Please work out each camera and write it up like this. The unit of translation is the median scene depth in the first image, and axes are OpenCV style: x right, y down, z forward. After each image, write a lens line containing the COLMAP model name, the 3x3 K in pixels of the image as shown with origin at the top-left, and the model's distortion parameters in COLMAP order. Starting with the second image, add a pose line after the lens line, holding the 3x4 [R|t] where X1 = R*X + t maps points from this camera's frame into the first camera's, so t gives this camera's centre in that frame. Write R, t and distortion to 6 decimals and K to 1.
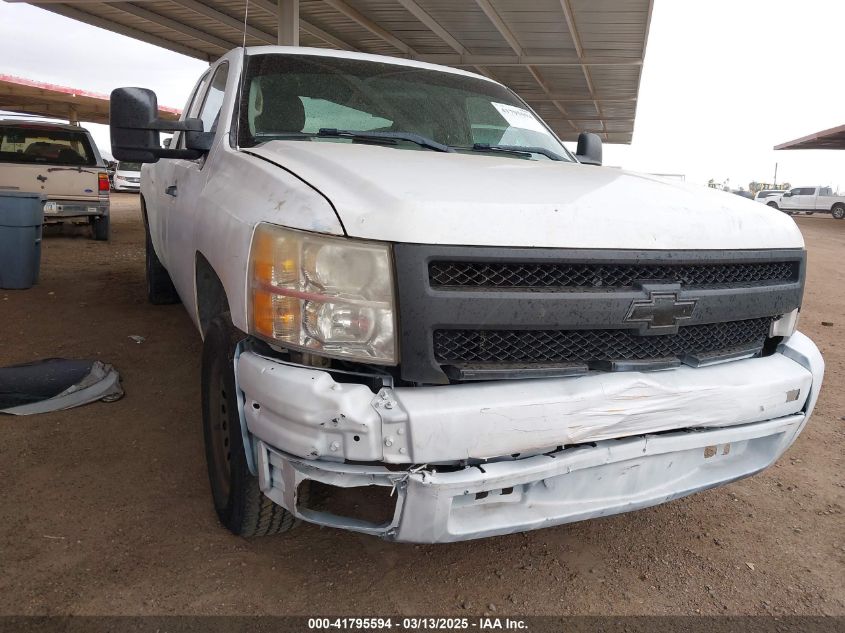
lens RADIAL K [[653.5, 0, 421.3], [0, 653.5, 316.2], [0, 0, 1]] dist [0.026352, -0.027035]
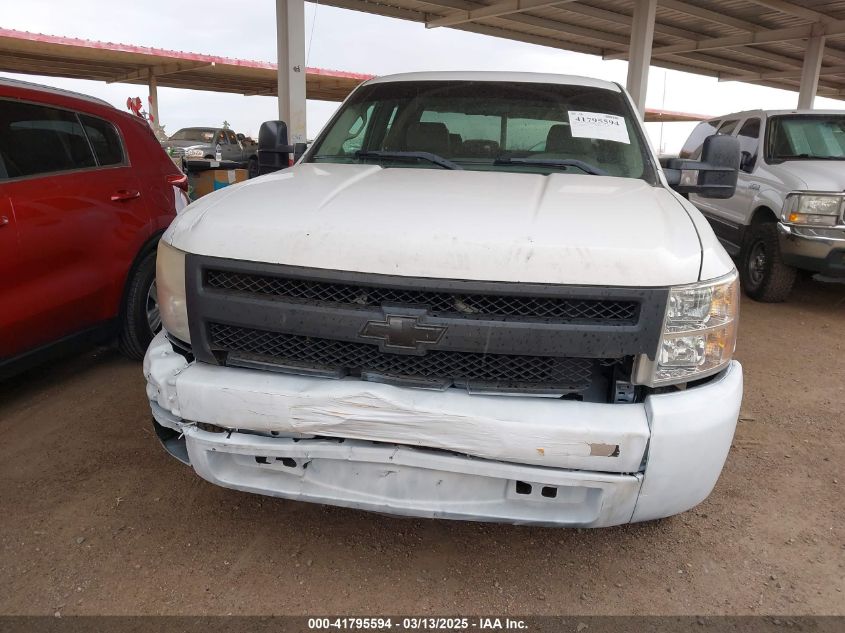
lens RADIAL K [[653.5, 0, 421.3], [0, 653.5, 315.3], [0, 0, 1]] dist [0.026352, -0.027035]
pose [[0.828308, 0.118178, -0.547667, 0.957123], [-0.112432, 0.992678, 0.044158, -0.084907], [0.548875, 0.024998, 0.835530, 0.119888]]
